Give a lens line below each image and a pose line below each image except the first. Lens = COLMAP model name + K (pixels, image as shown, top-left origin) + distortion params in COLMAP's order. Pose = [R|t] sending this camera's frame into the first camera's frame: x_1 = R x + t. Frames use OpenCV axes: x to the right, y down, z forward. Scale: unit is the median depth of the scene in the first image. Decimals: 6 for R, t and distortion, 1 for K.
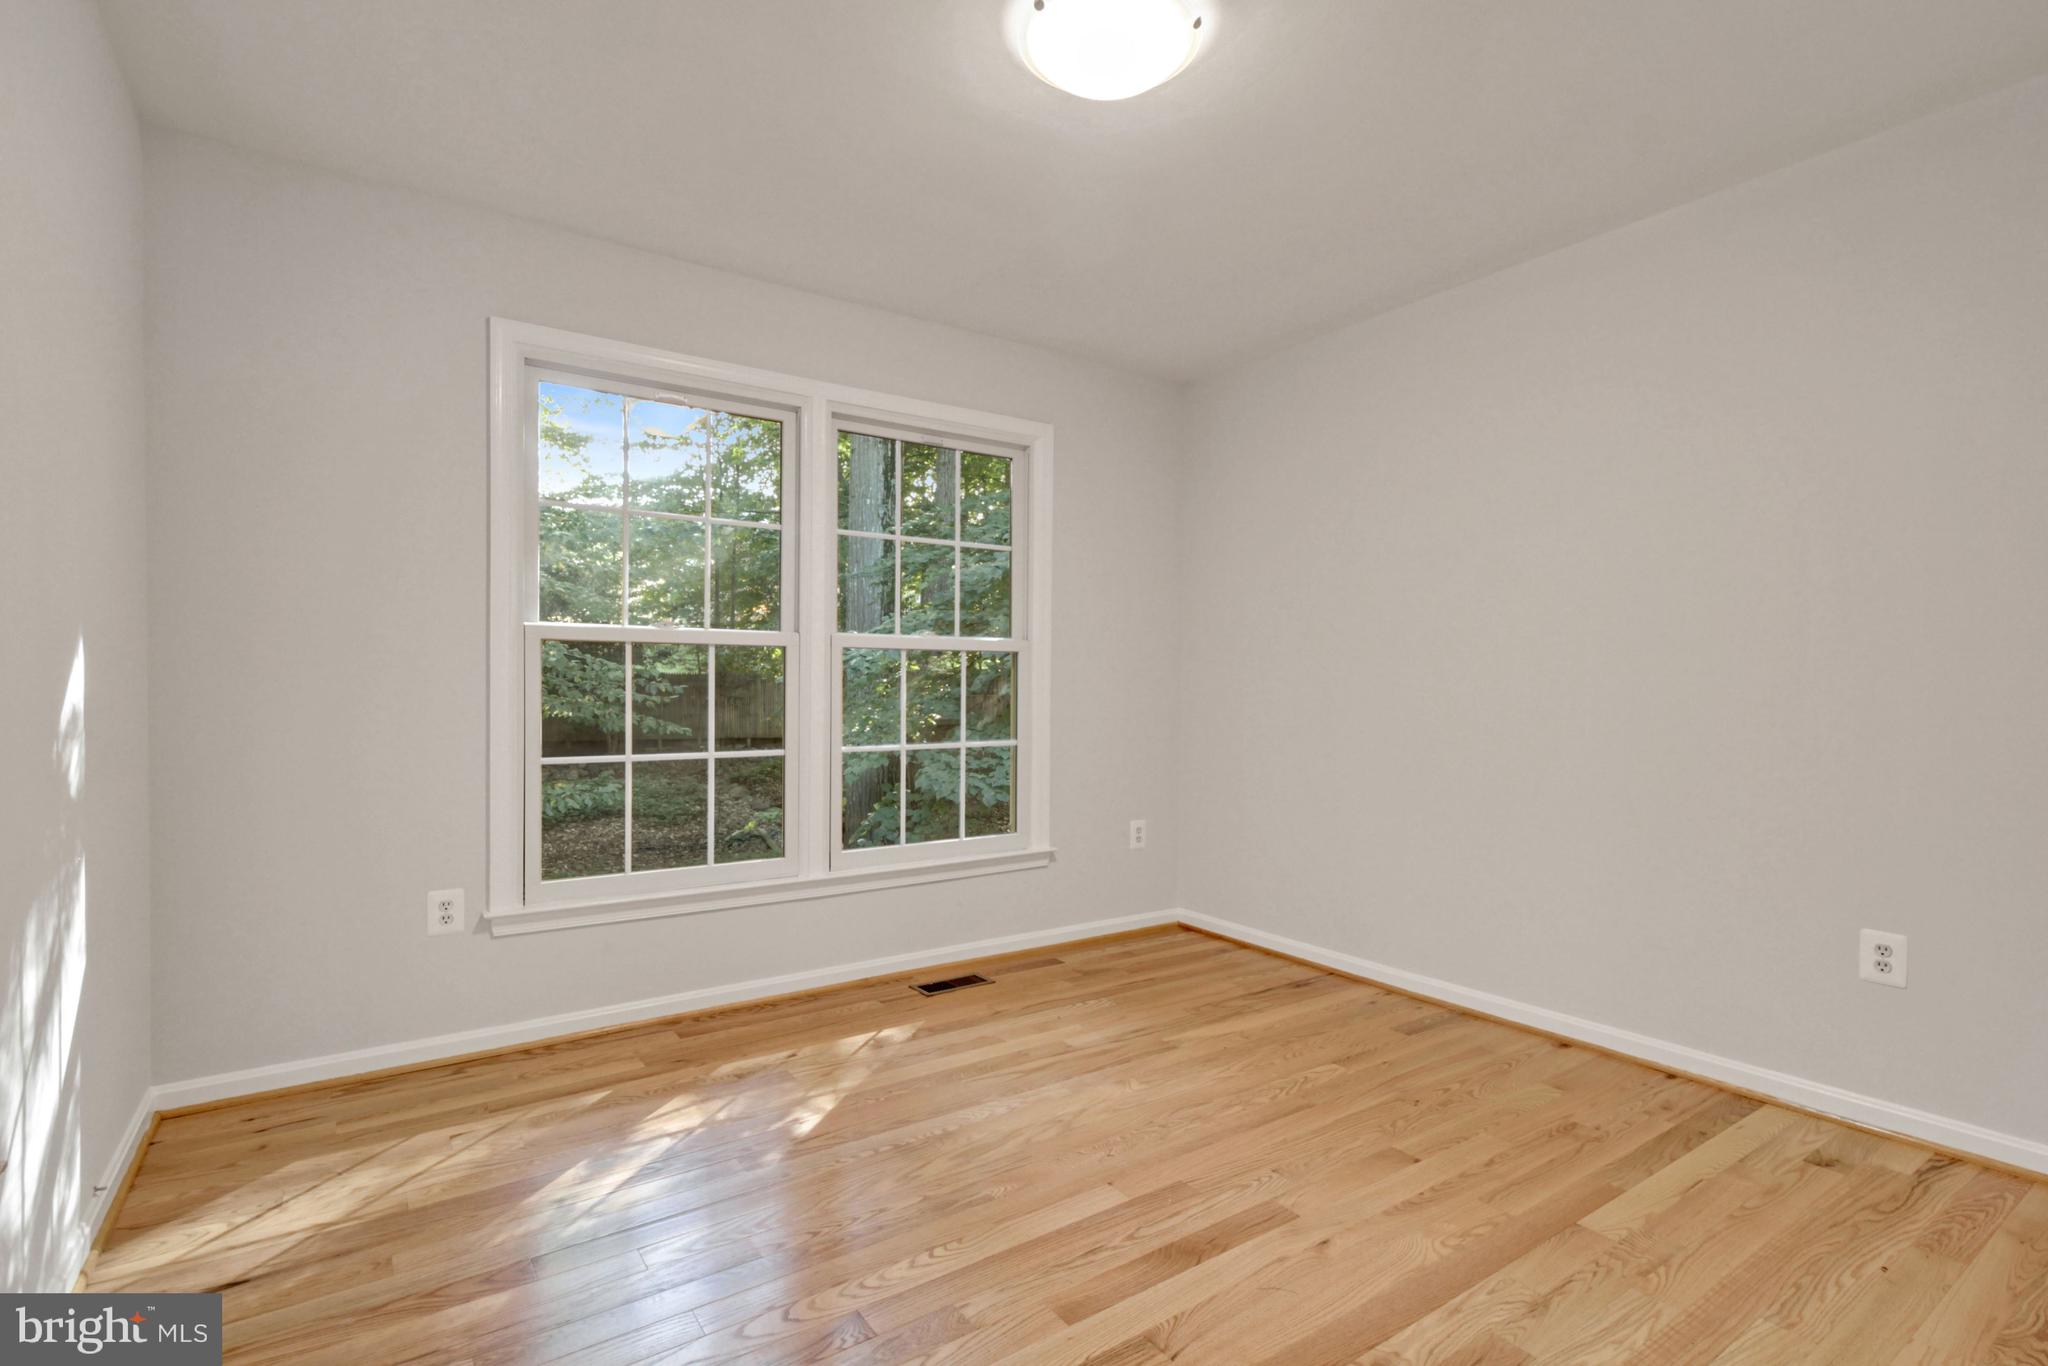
lens RADIAL K [[985.8, 0, 1022.3], [0, 985.8, 679.2], [0, 0, 1]] dist [-0.000138, 0.001826]
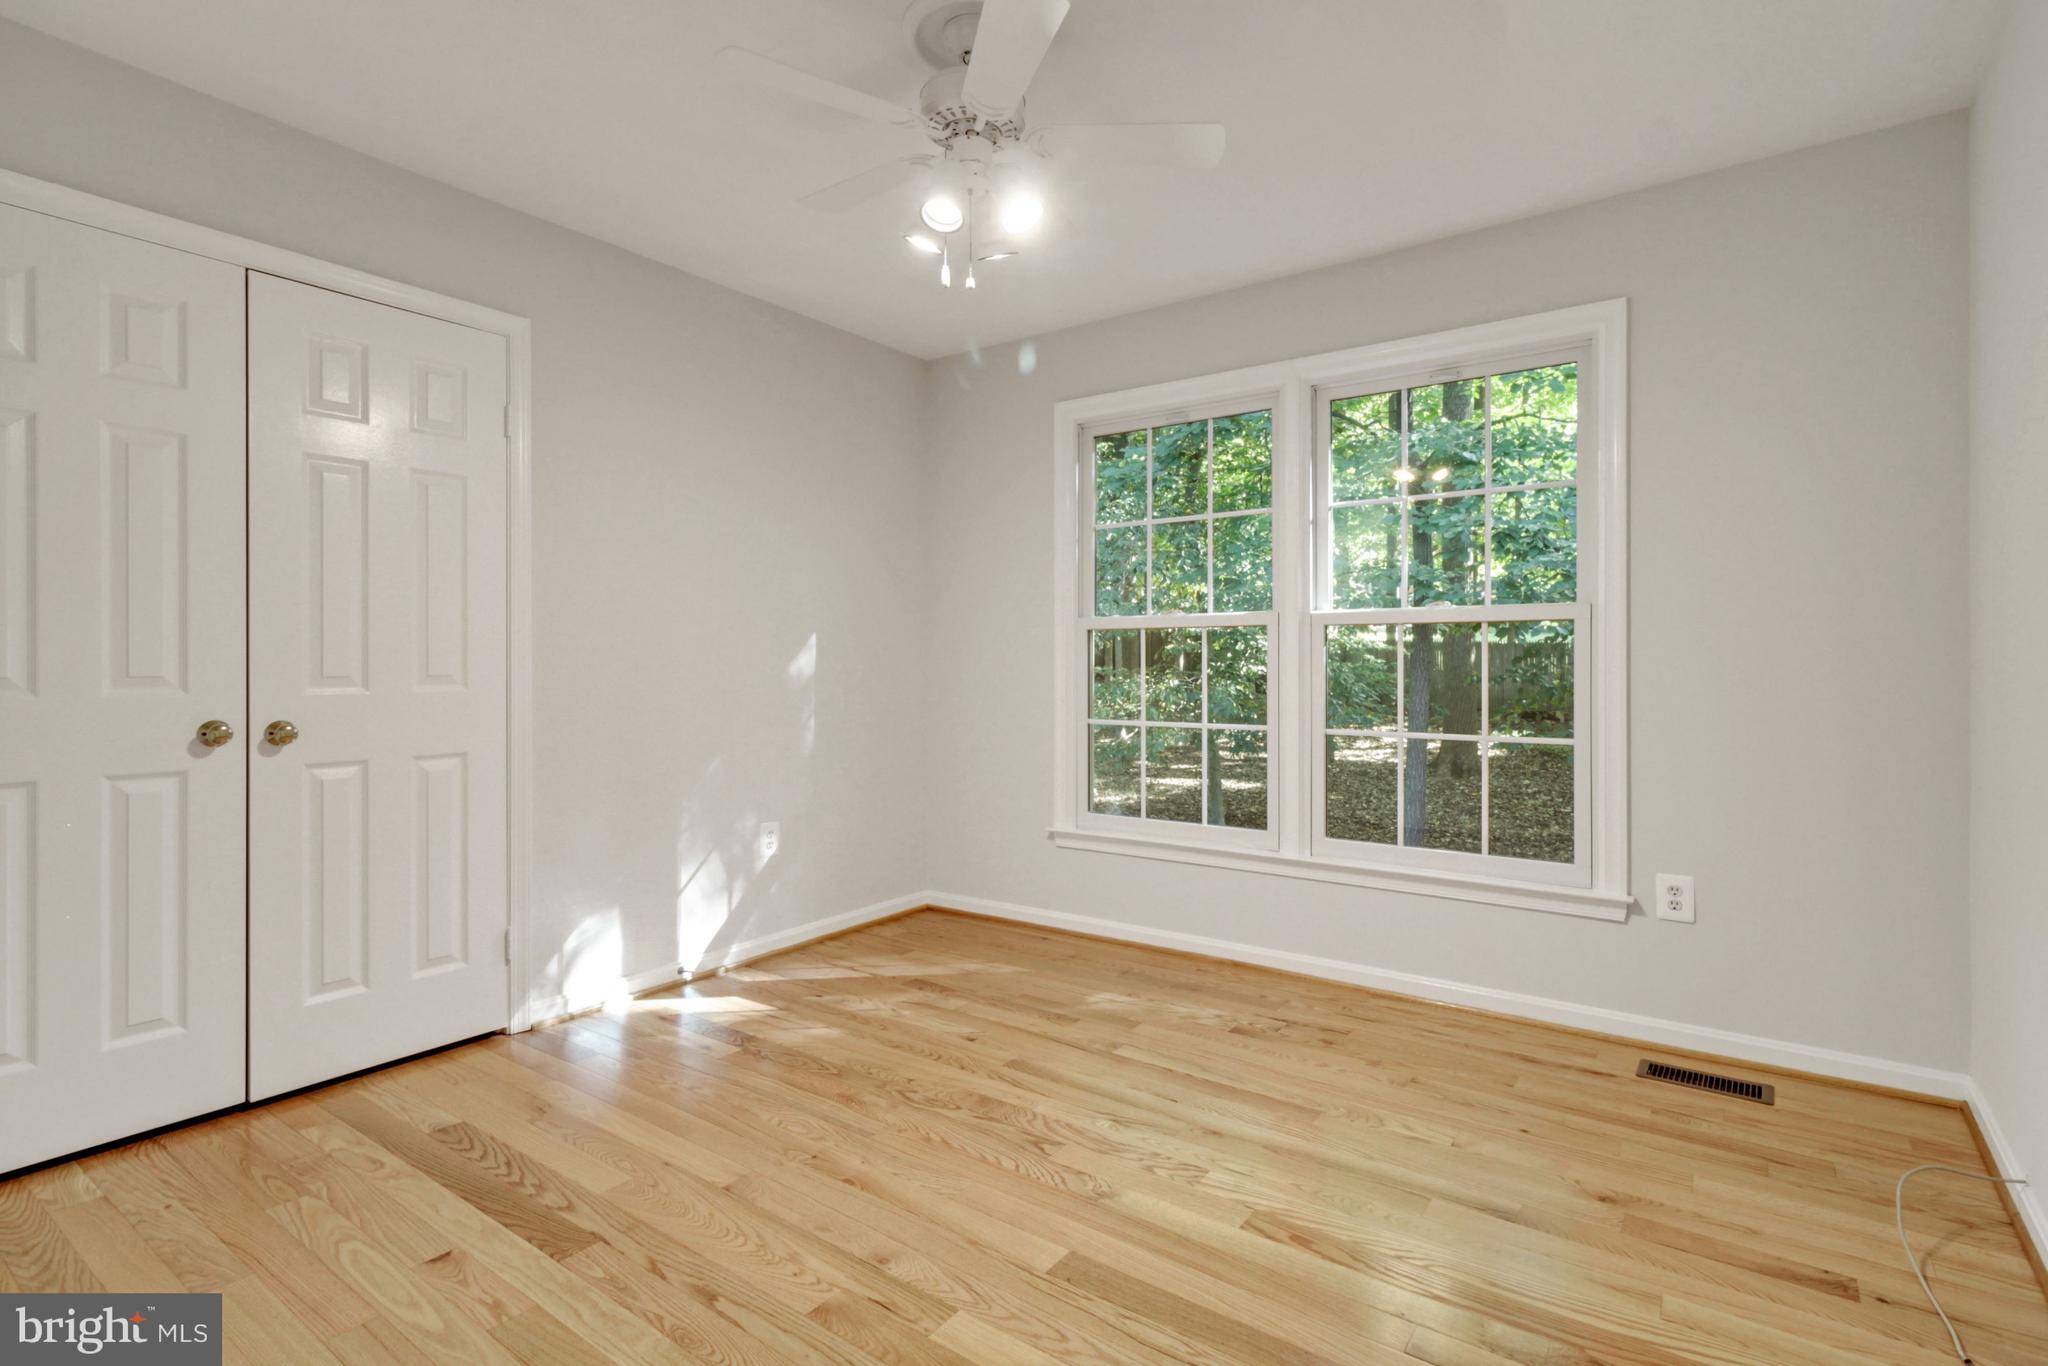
lens RADIAL K [[985.8, 0, 1023.2], [0, 985.8, 677.6], [0, 0, 1]] dist [-0.000138, 0.001826]
pose [[0.343419, 0.015604, -0.939053, 0.553875], [-0.001839, 0.999871, 0.015942, 0.004640], [0.939181, -0.003748, 0.343403, 0.368692]]
